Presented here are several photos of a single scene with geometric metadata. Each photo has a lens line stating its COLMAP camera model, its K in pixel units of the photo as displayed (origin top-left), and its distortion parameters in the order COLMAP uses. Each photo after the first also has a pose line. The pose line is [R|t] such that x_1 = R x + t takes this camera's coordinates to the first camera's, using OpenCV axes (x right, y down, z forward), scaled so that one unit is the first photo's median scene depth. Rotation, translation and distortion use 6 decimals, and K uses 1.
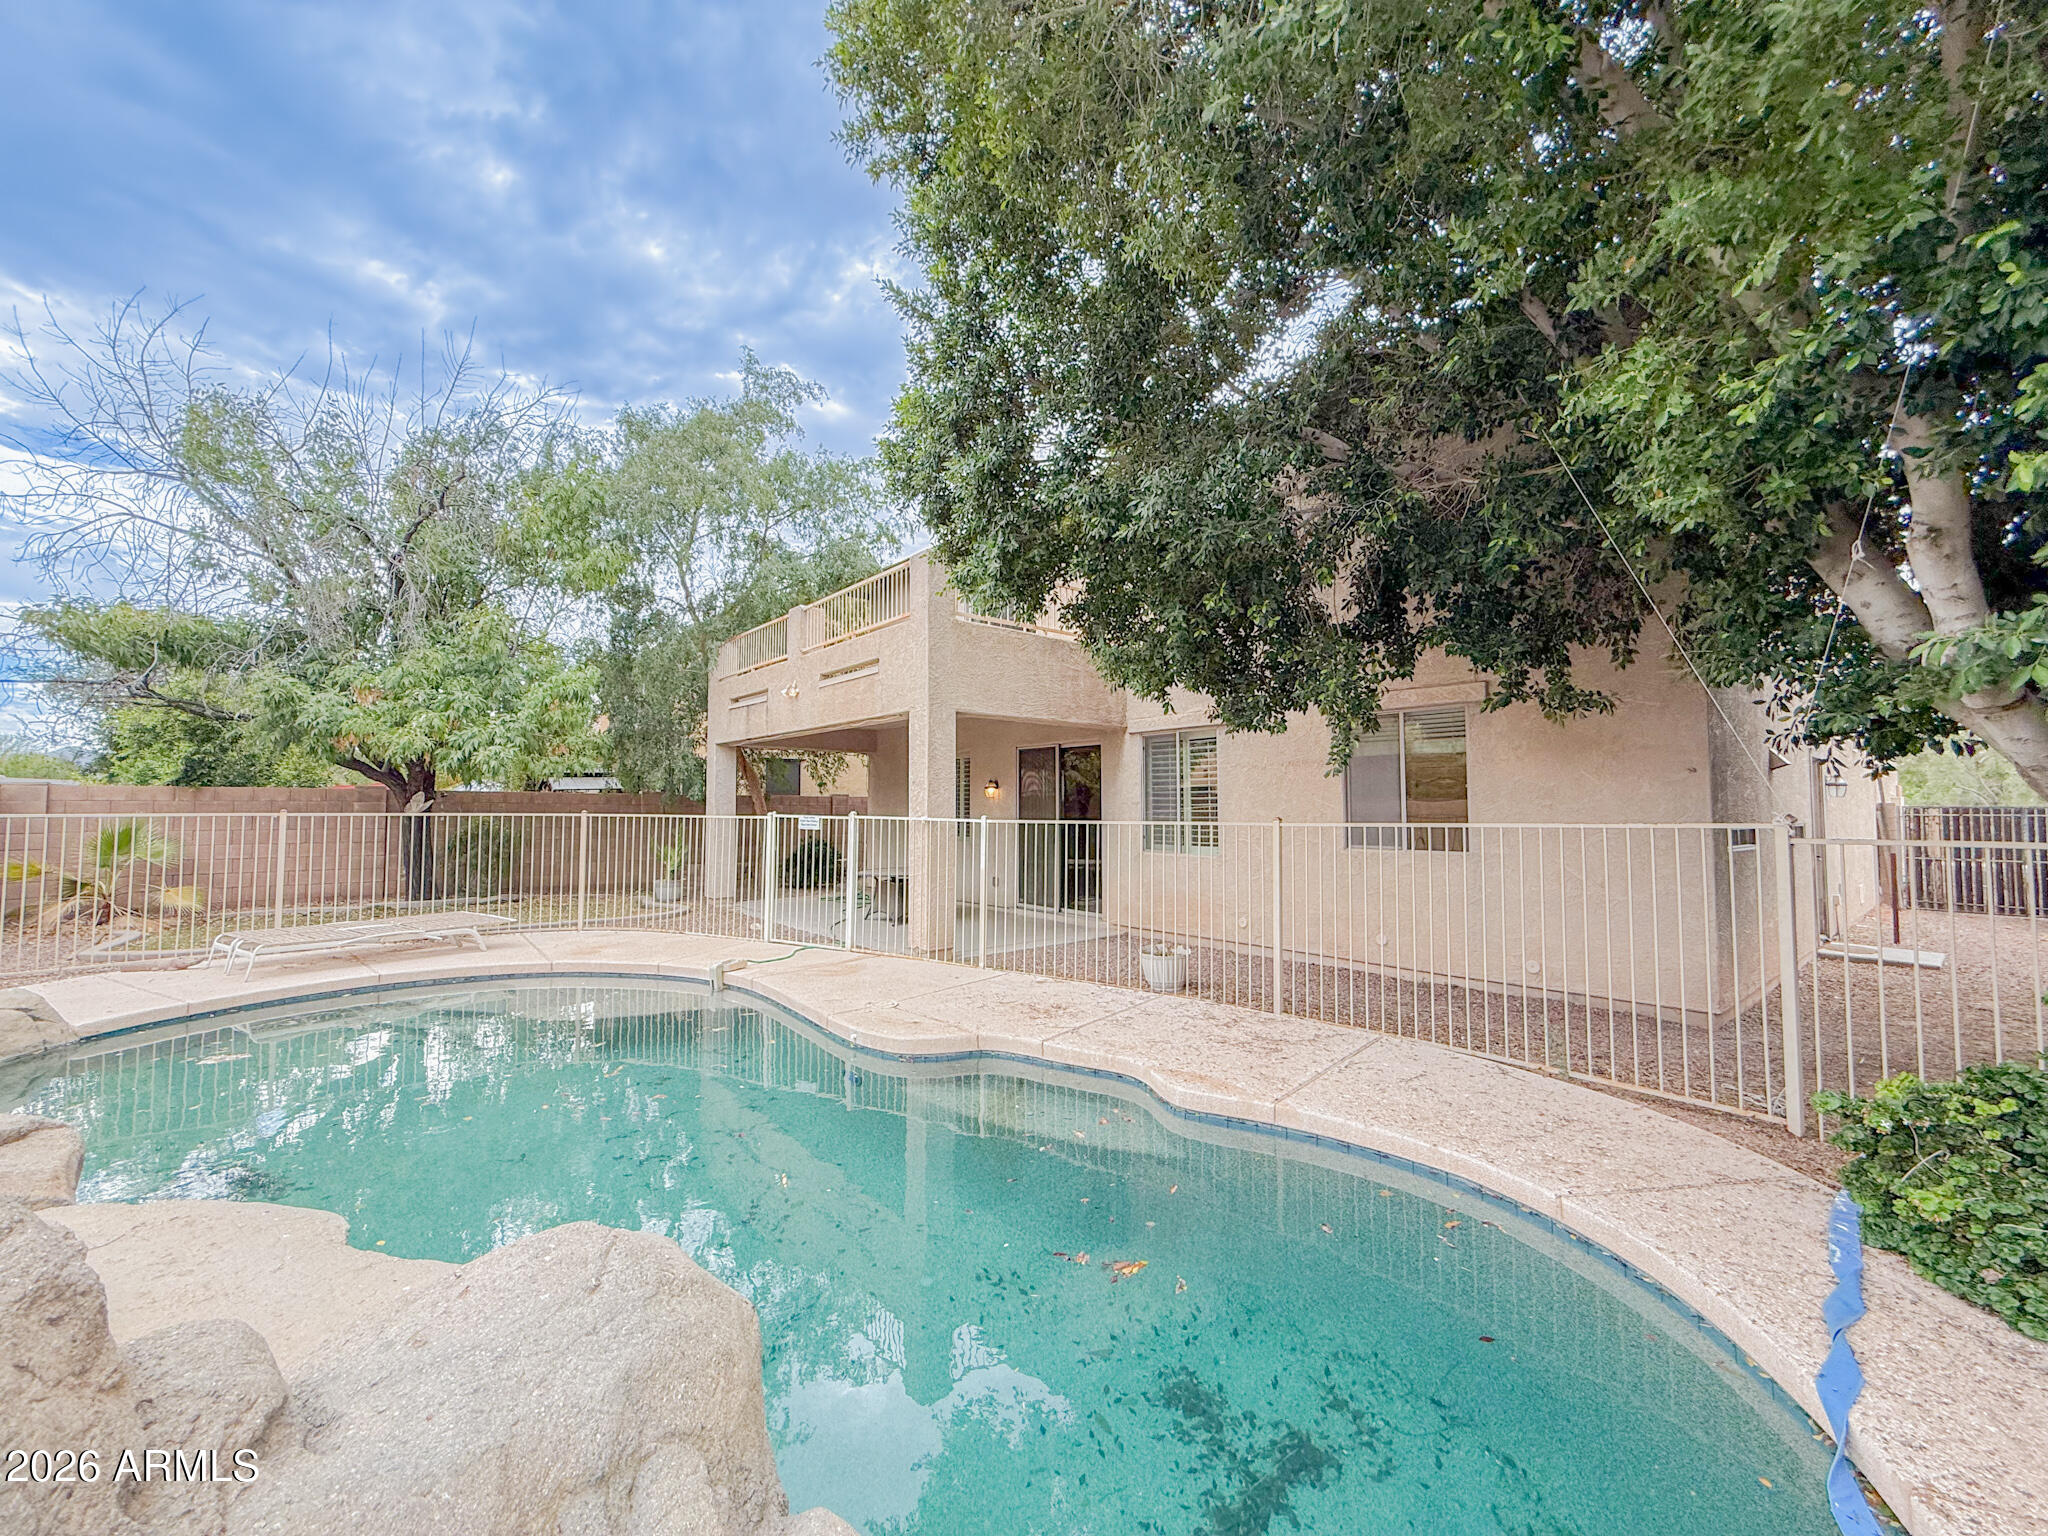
lens RADIAL K [[817.1, 0, 1018.4], [0, 817.1, 768.8], [0, 0, 1]] dist [-0.002858, 0.001139]
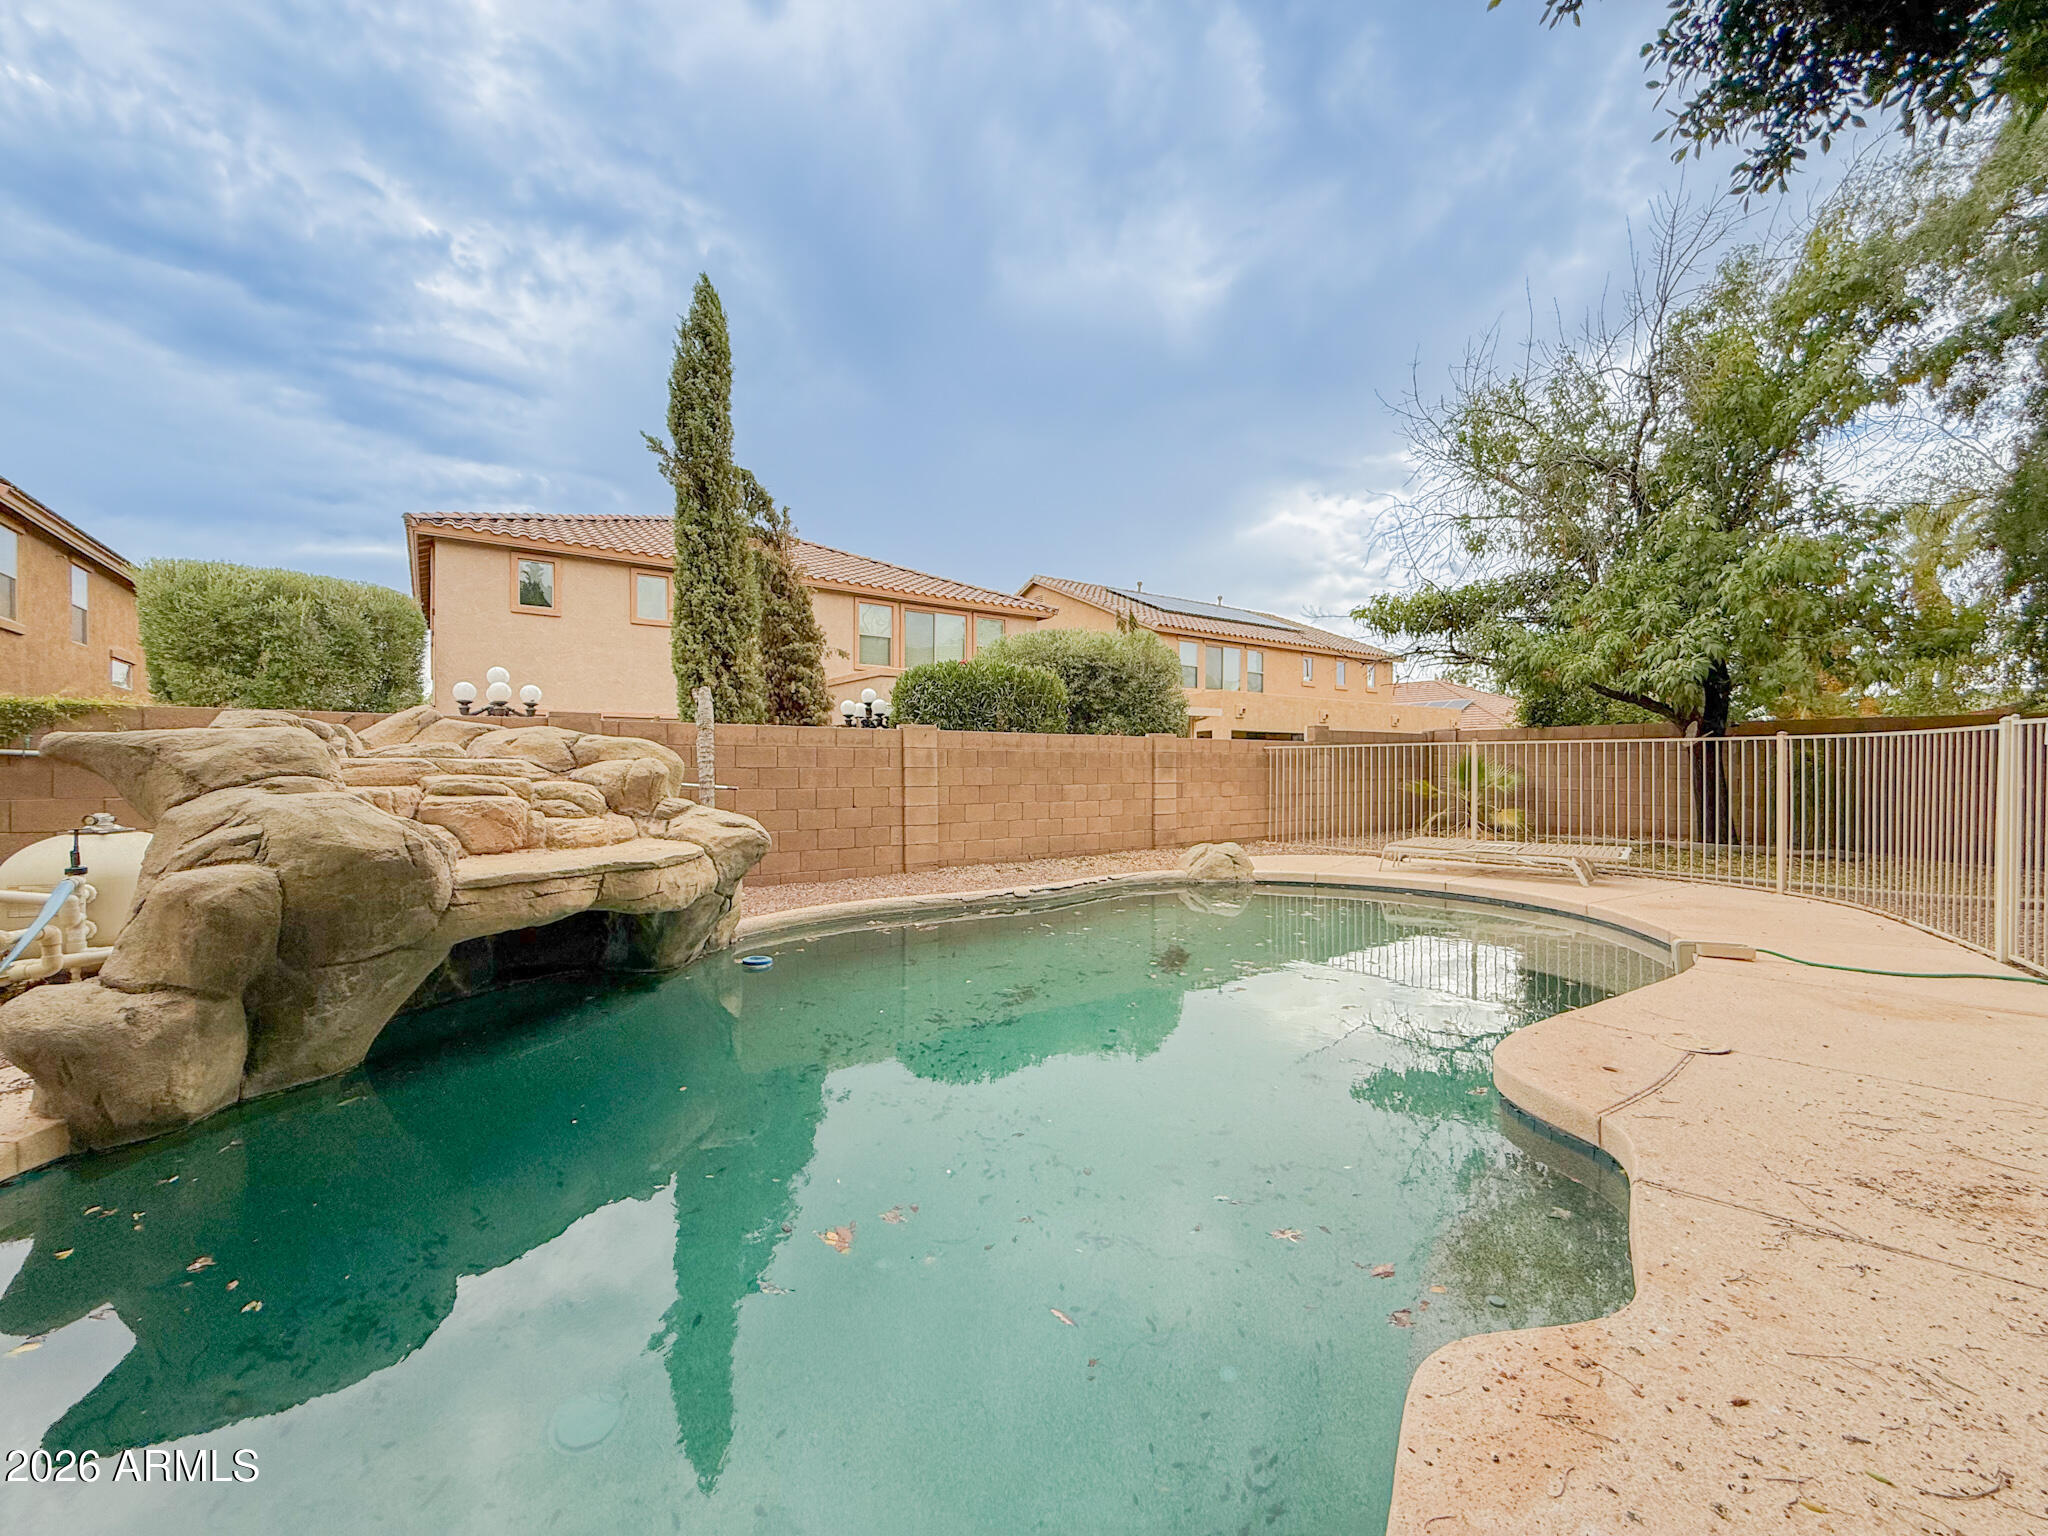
lens RADIAL K [[817.1, 0, 1018.4], [0, 817.1, 768.8], [0, 0, 1]] dist [-0.002858, 0.001139]
pose [[-0.061494, 0.008535, -0.998071, 0.227406], [0.060551, 0.998154, 0.004805, 0.037440], [0.996269, -0.060139, -0.061898, 0.374788]]
